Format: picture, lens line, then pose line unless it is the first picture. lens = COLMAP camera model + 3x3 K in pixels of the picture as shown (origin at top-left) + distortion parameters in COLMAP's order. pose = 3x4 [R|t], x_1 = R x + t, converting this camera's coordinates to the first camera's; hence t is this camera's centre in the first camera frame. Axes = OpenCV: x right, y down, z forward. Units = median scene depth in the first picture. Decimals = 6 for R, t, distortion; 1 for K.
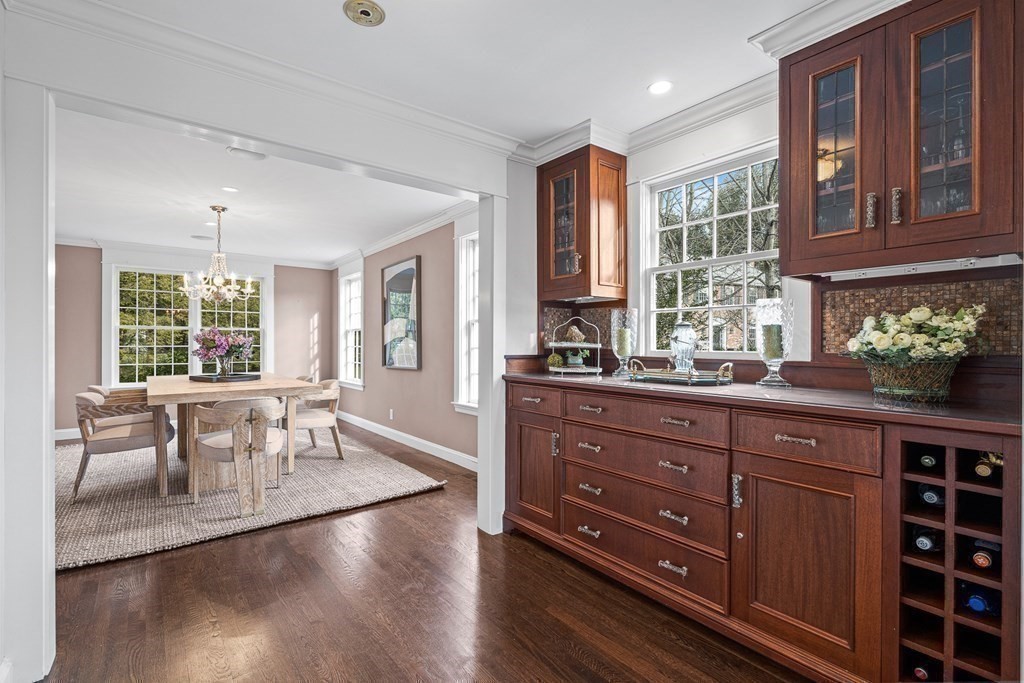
lens RADIAL K [[466.2, 0, 511.6], [0, 466.2, 344.1], [0, 0, 1]] dist [-0.004674, 0.002190]
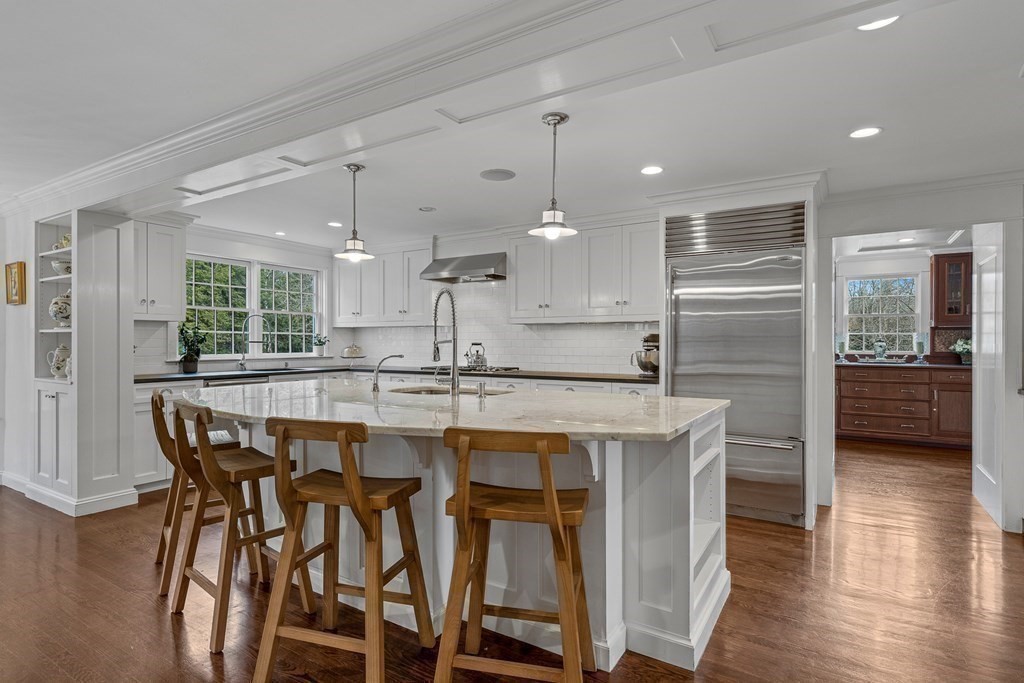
lens RADIAL K [[530.3, 0, 513.4], [0, 530.3, 344.4], [0, 0, 1]] dist [0.003243, 0.000436]
pose [[0.937616, -0.004787, 0.347639, -2.803495], [0.002597, 0.999974, 0.006765, -0.052094], [-0.347662, -0.005440, 0.937604, -1.123476]]
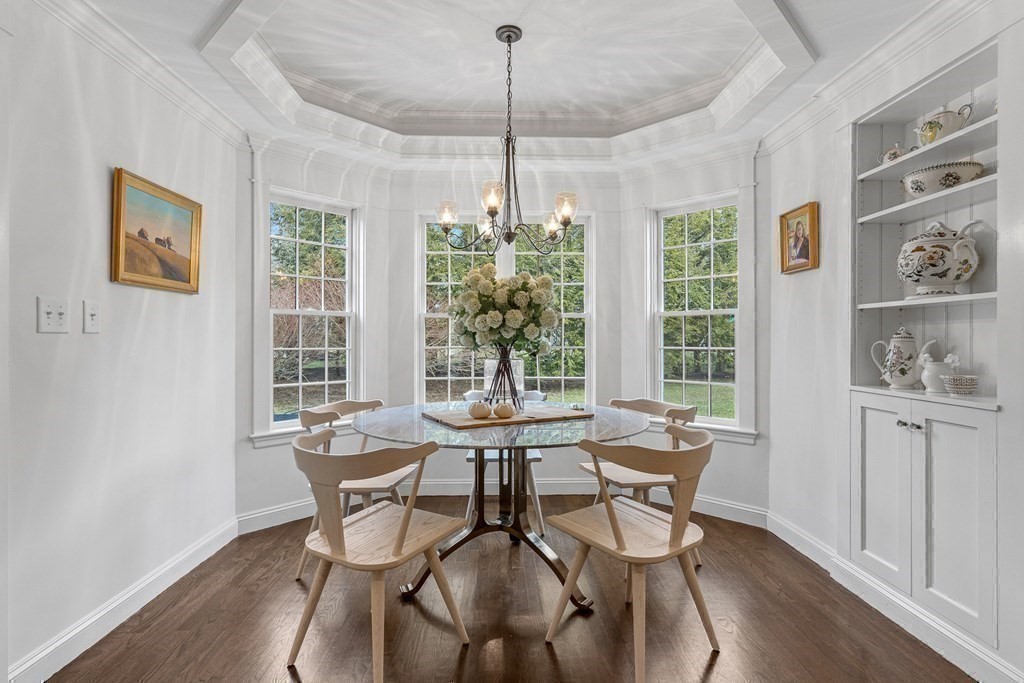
lens RADIAL K [[507.8, 0, 517.1], [0, 507.8, 338.1], [0, 0, 1]] dist [-0.011141, 0.001272]
pose [[0.816455, -0.004878, -0.577388, -3.725652], [0.003634, 0.999988, -0.003311, -0.023903], [0.577397, 0.000605, 0.816463, -0.013243]]
